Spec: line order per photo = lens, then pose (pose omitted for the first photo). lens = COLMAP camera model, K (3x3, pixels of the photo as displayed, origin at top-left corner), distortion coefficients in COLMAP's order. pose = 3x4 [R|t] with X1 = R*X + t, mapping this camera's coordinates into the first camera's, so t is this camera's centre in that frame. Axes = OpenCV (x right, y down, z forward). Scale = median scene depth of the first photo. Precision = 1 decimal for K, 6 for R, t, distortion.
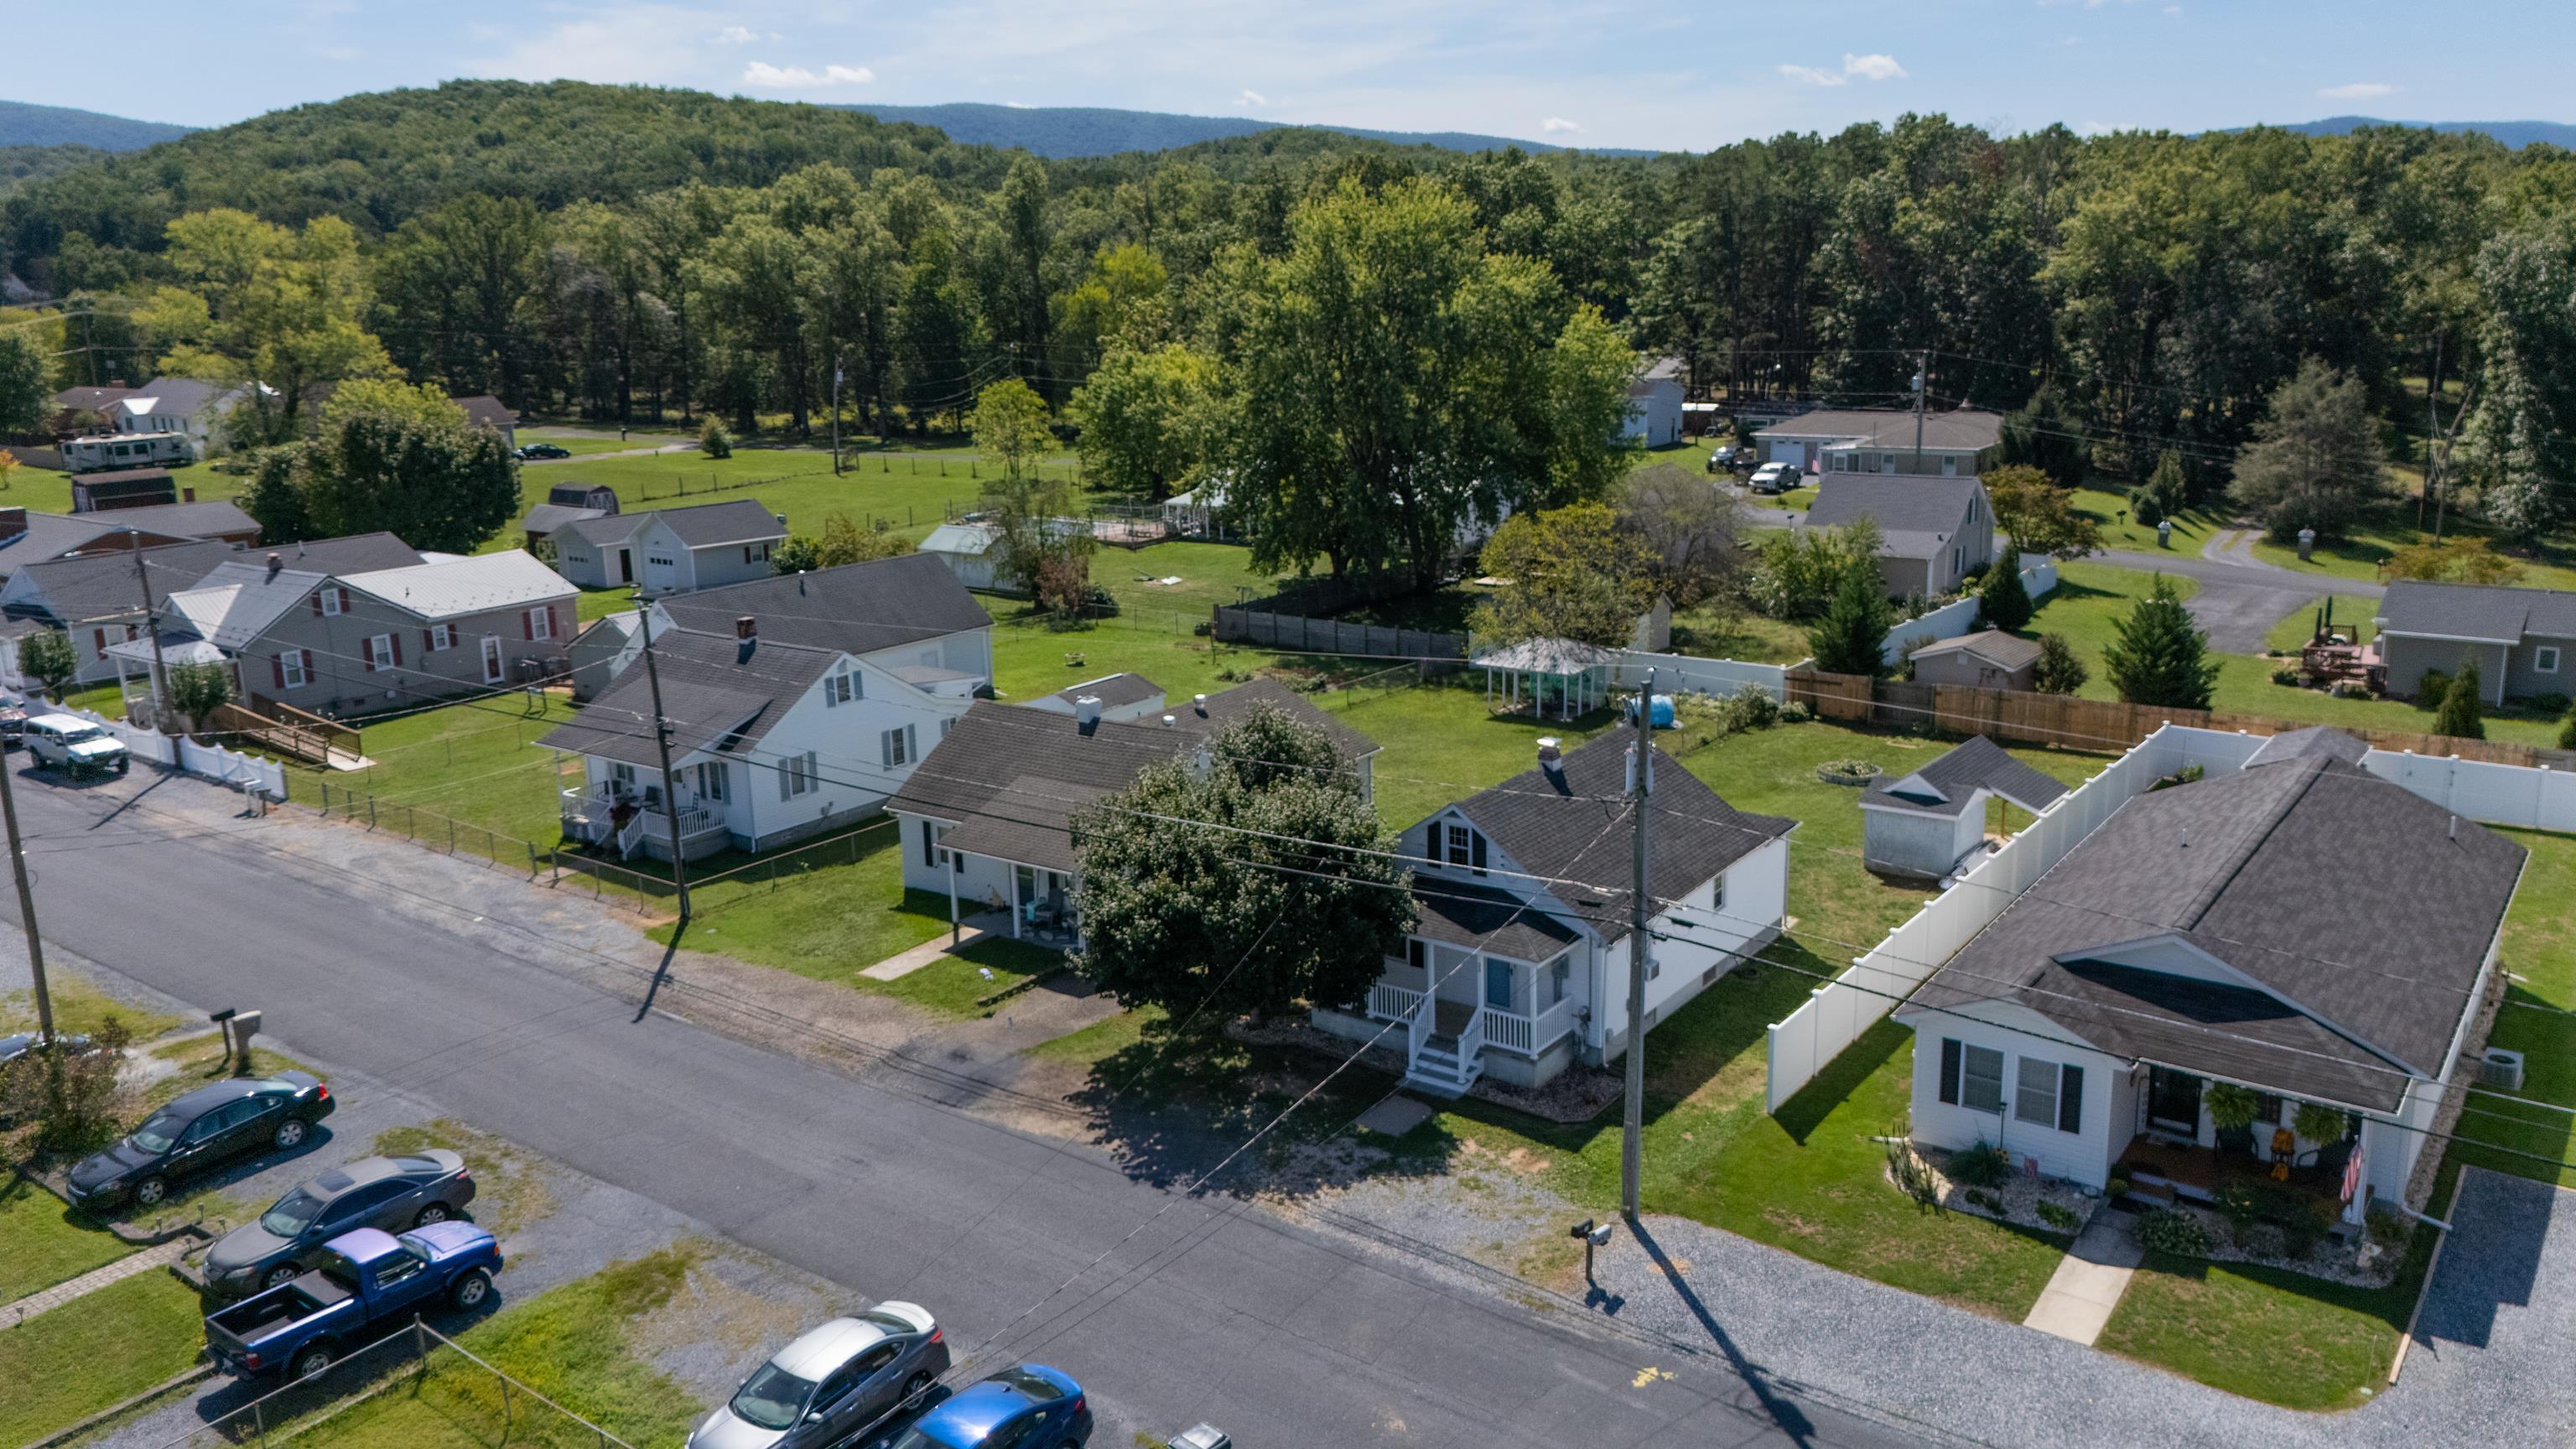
lens RADIAL K [[1898.0, 0, 1286.3], [0, 1898.0, 728.1], [0, 0, 1]] dist [0.085051, -0.085196]
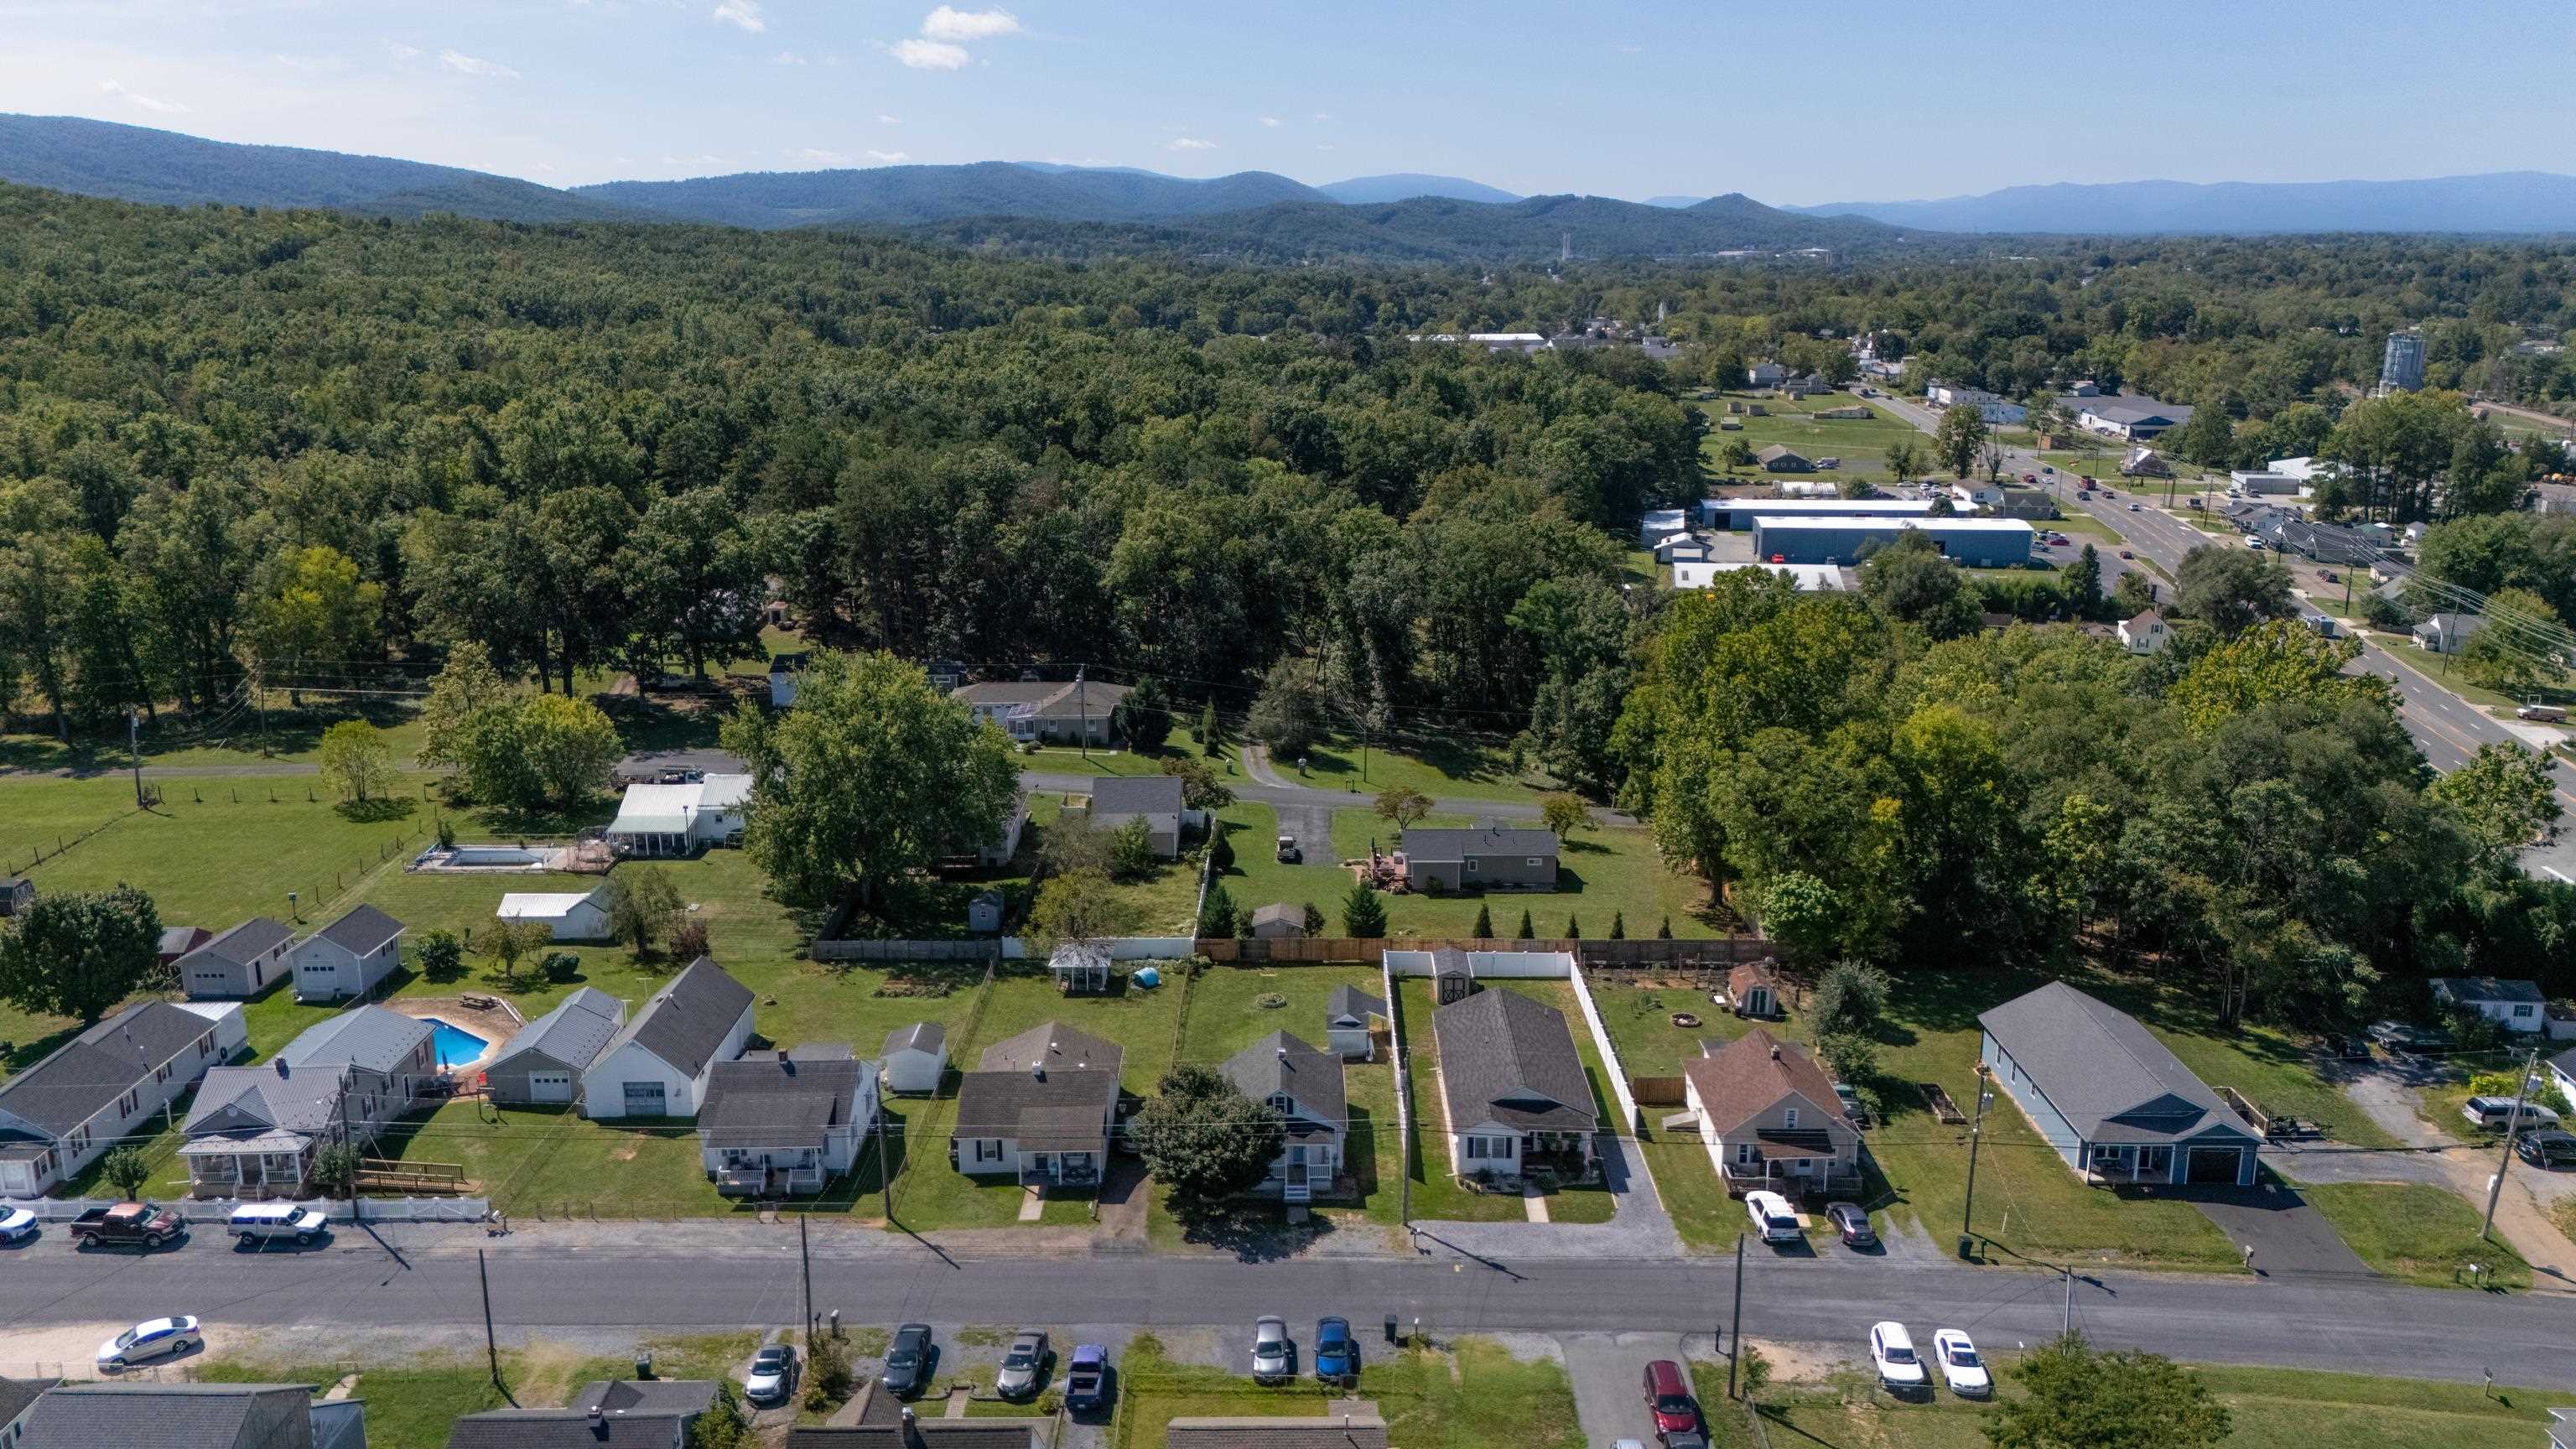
lens RADIAL K [[1898.0, 0, 1286.3], [0, 1898.0, 728.1], [0, 0, 1]] dist [0.085051, -0.085196]
pose [[0.805497, -0.123239, 0.579644, -1.115416], [0.124133, 0.991526, 0.038310, -0.452442], [-0.579453, 0.041095, 0.813969, -0.937467]]
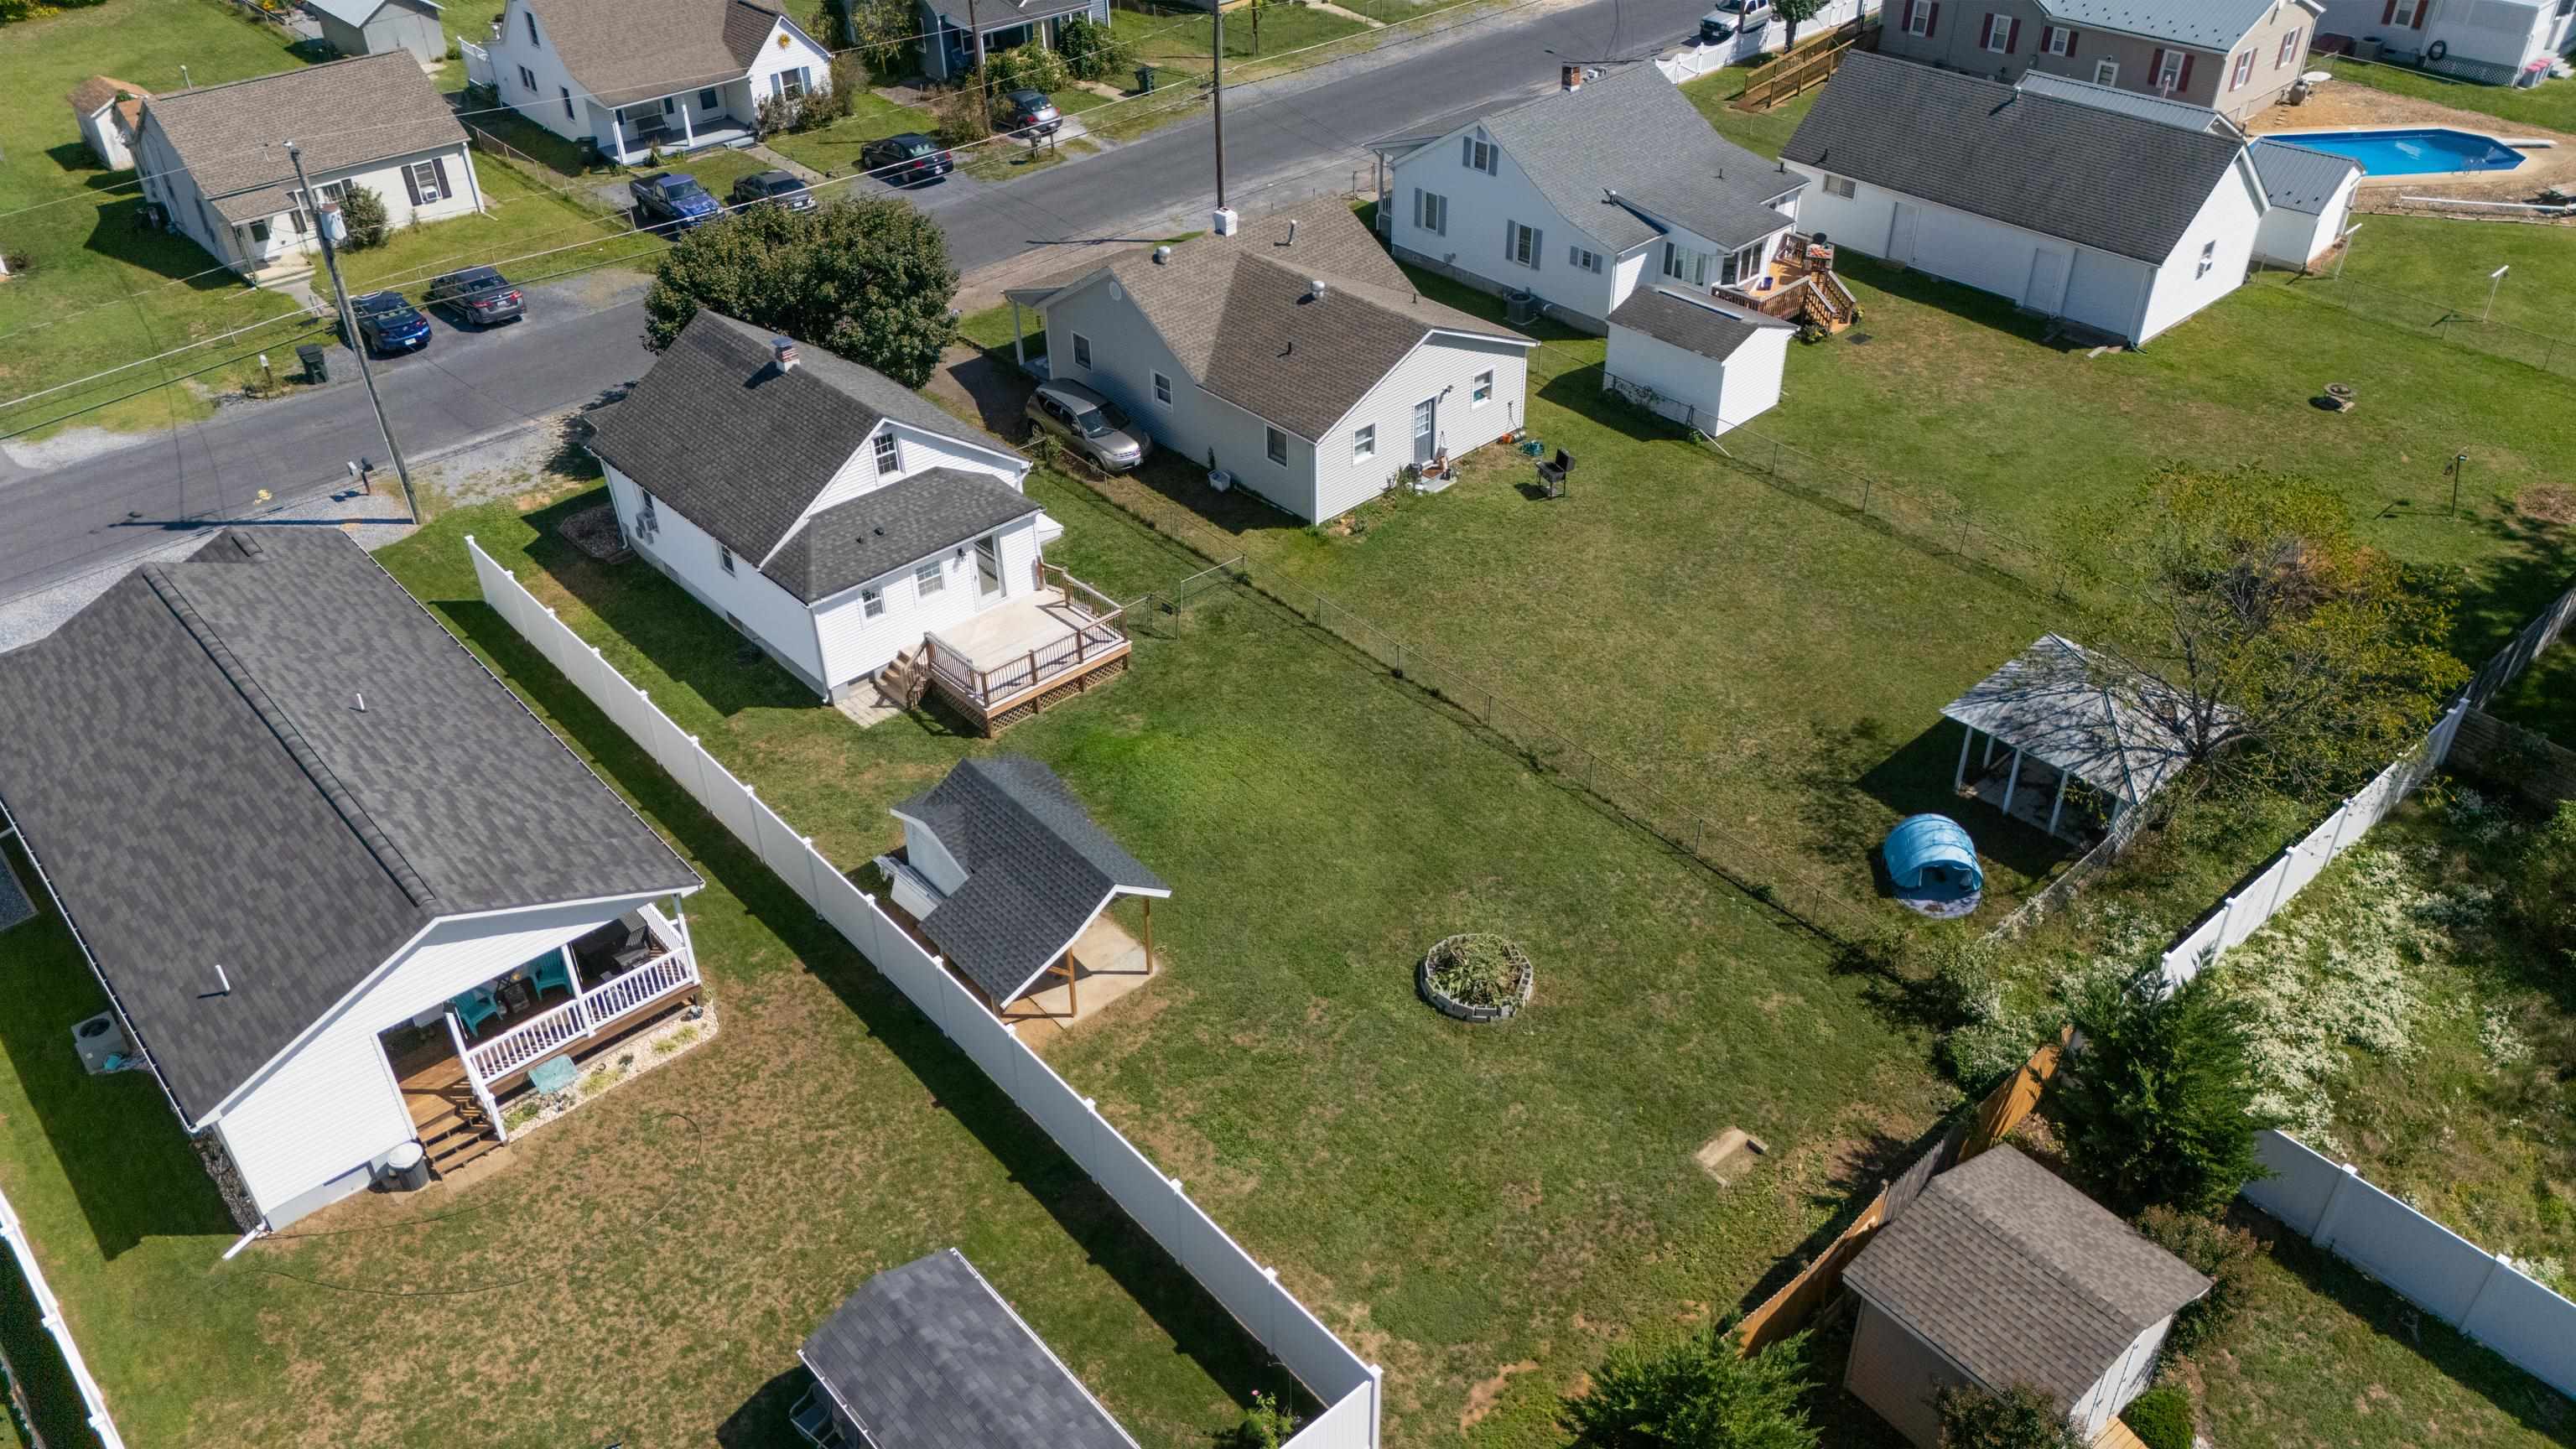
lens RADIAL K [[1898.0, 0, 1286.3], [0, 1898.0, 728.1], [0, 0, 1]] dist [0.085051, -0.085196]
pose [[-0.197983, 0.593230, -0.780308, 0.901734], [-0.215419, 0.750271, 0.625051, -0.480138], [0.956241, 0.291843, -0.020748, 1.196284]]
